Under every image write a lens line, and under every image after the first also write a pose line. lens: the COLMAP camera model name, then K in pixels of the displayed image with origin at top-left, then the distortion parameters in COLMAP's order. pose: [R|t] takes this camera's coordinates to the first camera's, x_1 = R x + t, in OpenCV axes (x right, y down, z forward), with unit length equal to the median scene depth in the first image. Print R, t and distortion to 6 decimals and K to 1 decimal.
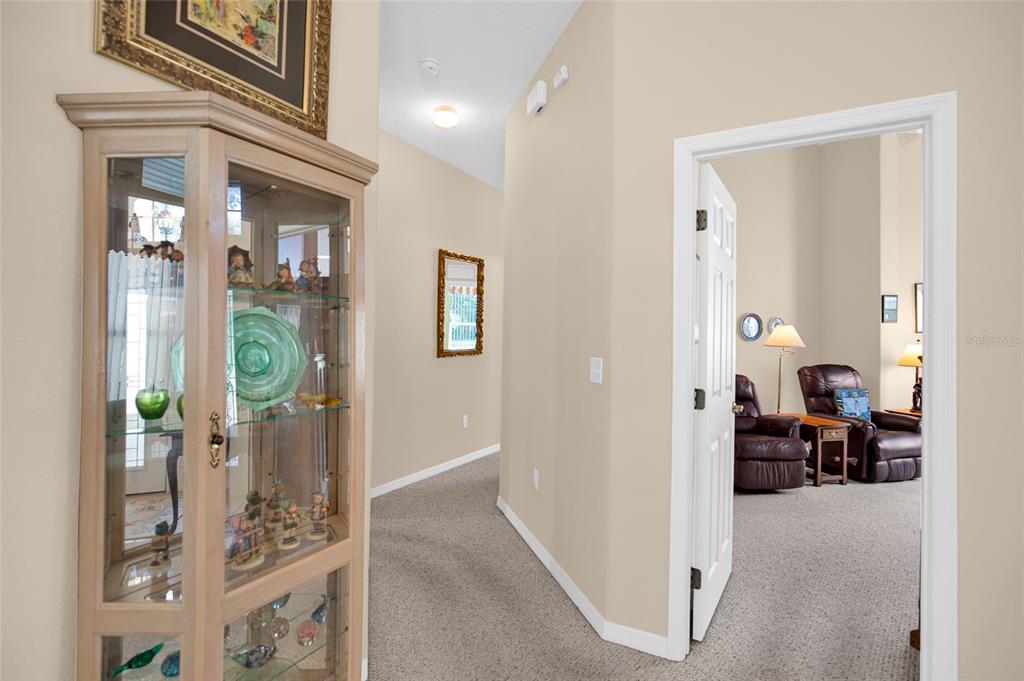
lens RADIAL K [[485.9, 0, 506.9], [0, 485.9, 335.3], [0, 0, 1]] dist [-0.018055, 0.003475]
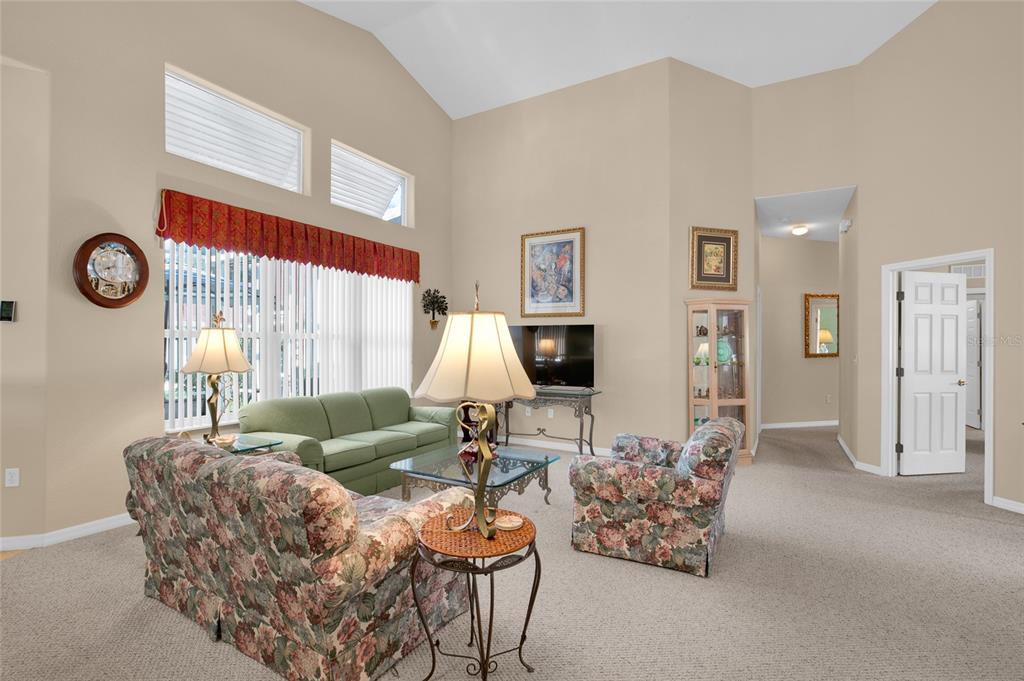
lens RADIAL K [[485.9, 0, 505.1], [0, 485.9, 343.3], [0, 0, 1]] dist [-0.018055, 0.003475]
pose [[0.698804, -0.010478, -0.715236, 0.334242], [0.010357, 0.999936, -0.004530, -0.008084], [0.715238, -0.004242, 0.698868, -0.930268]]
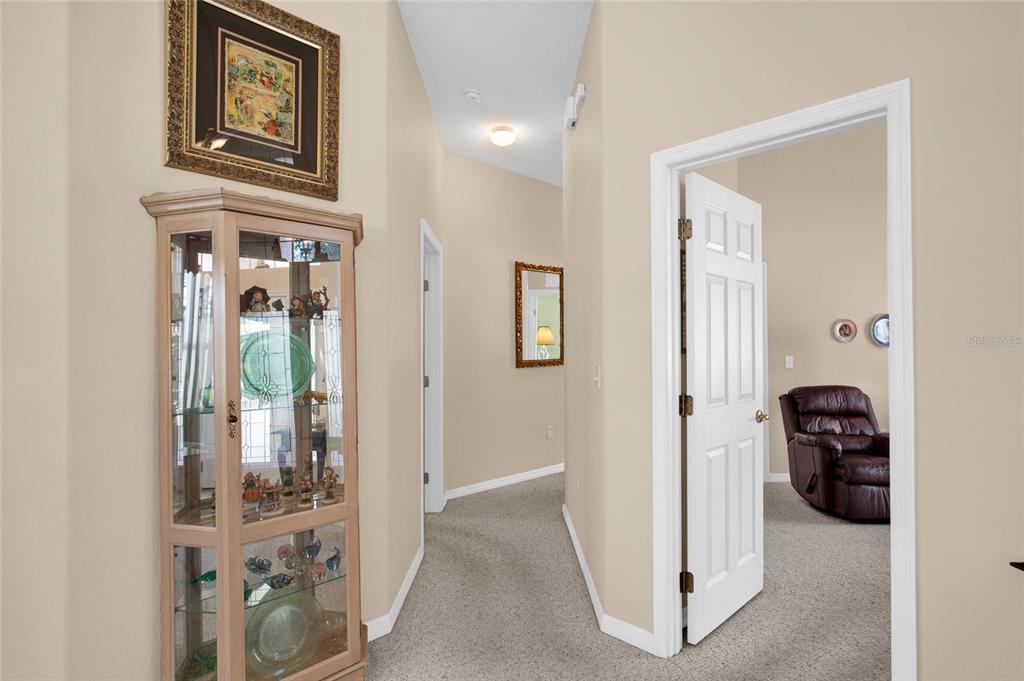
lens RADIAL K [[533.6, 0, 511.8], [0, 533.6, 350.6], [0, 0, 1]] dist [0.007025, -0.000242]
pose [[0.960687, -0.014062, -0.277278, 0.163026], [0.016535, 0.999842, 0.006582, 0.001842], [0.277141, -0.010908, 0.960767, -0.082758]]
